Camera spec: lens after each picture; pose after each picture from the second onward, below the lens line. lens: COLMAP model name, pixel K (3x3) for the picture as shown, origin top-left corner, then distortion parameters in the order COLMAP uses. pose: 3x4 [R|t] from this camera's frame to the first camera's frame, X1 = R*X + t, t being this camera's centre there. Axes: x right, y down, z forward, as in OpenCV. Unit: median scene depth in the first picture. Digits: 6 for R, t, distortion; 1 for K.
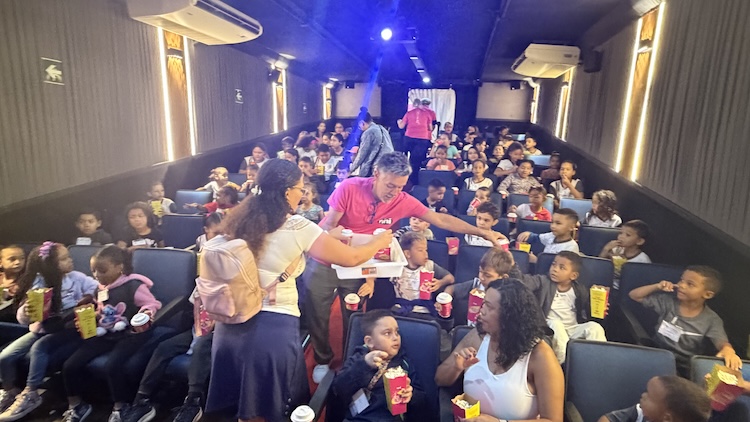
lens RADIAL K [[420.7, 0, 377.1], [0, 420.7, 209.2], [0, 0, 1]] dist [-0.003747, -0.001017]
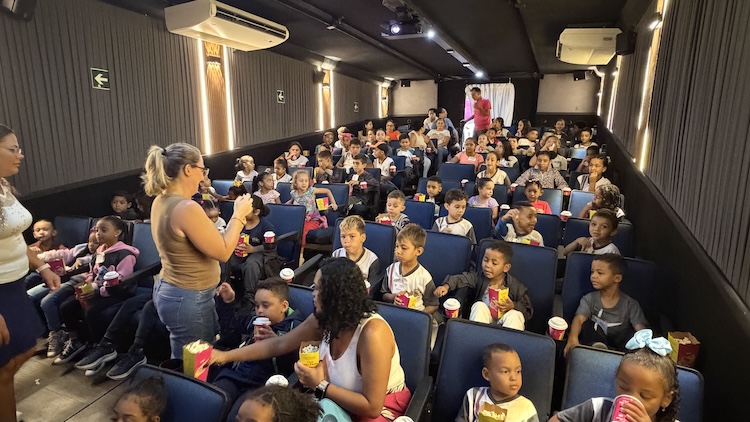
lens RADIAL K [[420.7, 0, 377.1], [0, 420.7, 209.2], [0, 0, 1]] dist [-0.003747, -0.001017]
pose [[0.970735, 0.025810, -0.238763, 0.158089], [-0.027069, 0.999632, -0.001995, 0.017708], [0.238623, 0.008400, 0.971076, -0.004451]]
